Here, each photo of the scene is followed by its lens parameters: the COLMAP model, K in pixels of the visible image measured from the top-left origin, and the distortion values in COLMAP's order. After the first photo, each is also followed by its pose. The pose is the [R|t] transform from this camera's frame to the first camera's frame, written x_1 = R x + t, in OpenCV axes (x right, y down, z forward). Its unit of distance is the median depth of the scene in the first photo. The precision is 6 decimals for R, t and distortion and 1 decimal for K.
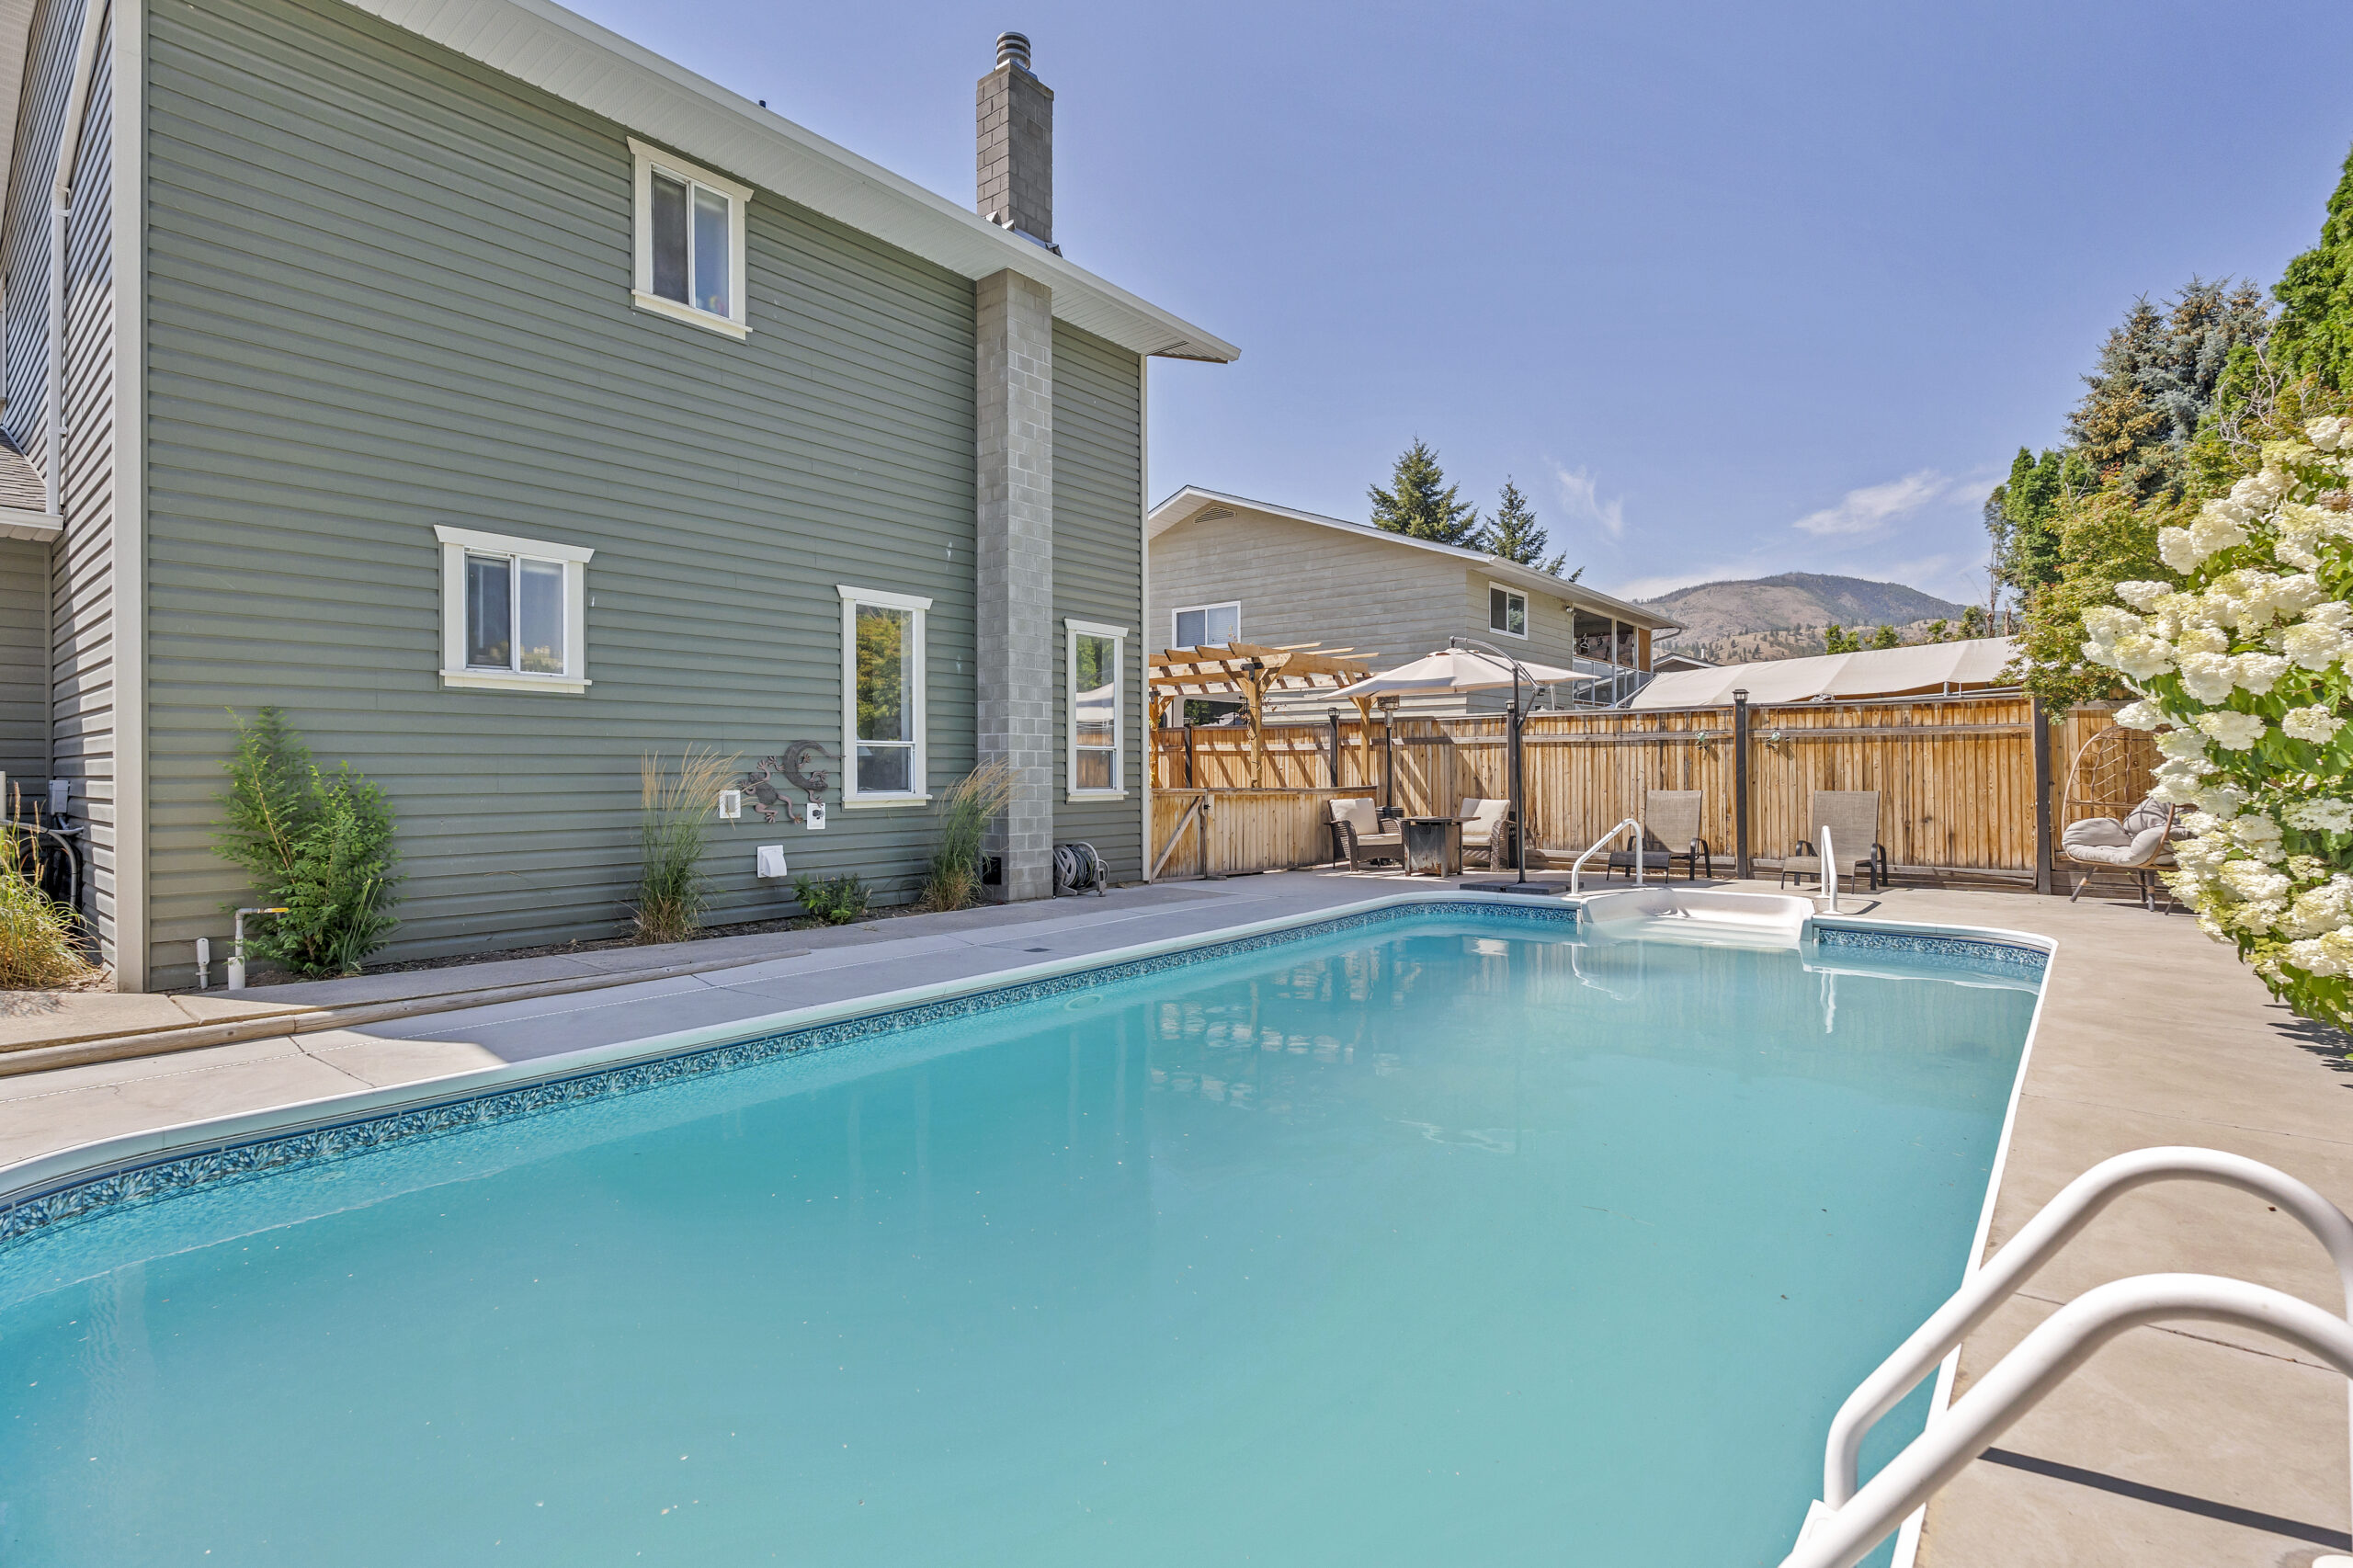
lens RADIAL K [[1054.3, 0, 1170.9], [0, 1054.3, 782.5], [0, 0, 1]] dist [-0.000867, 0.000303]
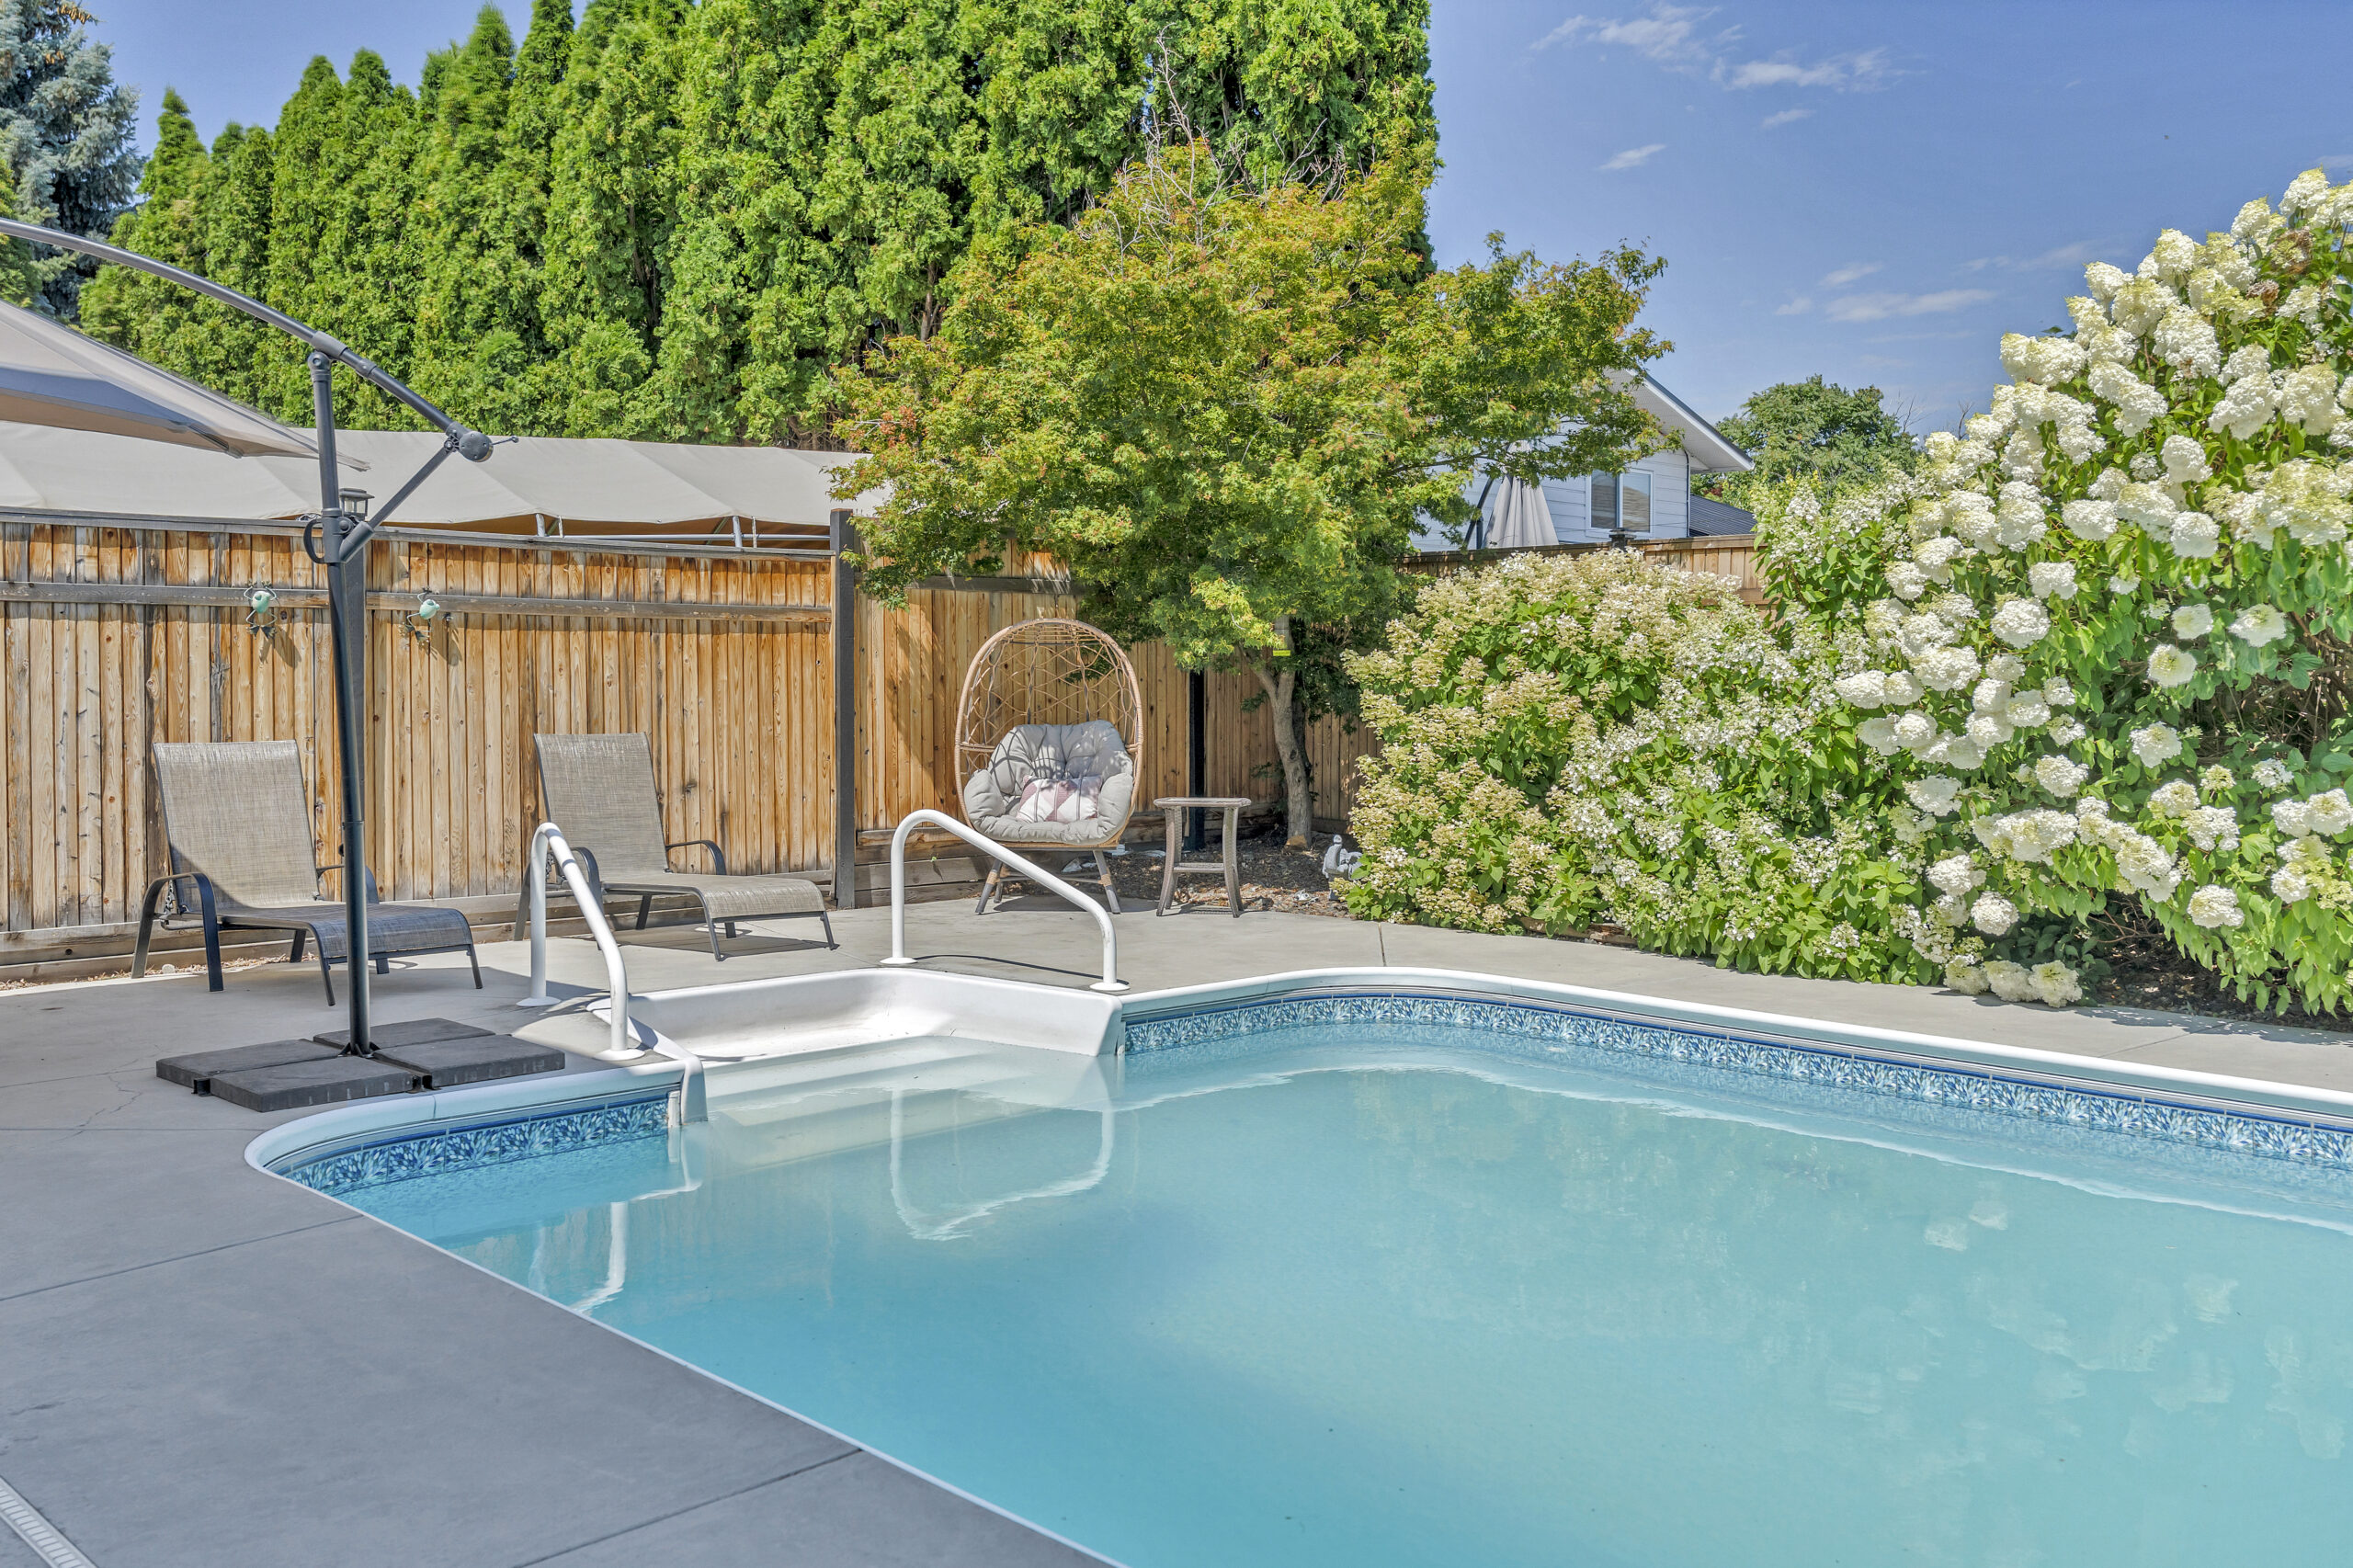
lens RADIAL K [[2003.0, 0, 1177.5], [0, 2003.0, 782.3], [0, 0, 1]] dist [0.002099, 0.000843]
pose [[0.129050, -0.043818, 0.990669, -0.186775], [0.008799, 0.999035, 0.043042, -0.005885], [-0.991599, 0.003162, 0.129311, 0.590692]]
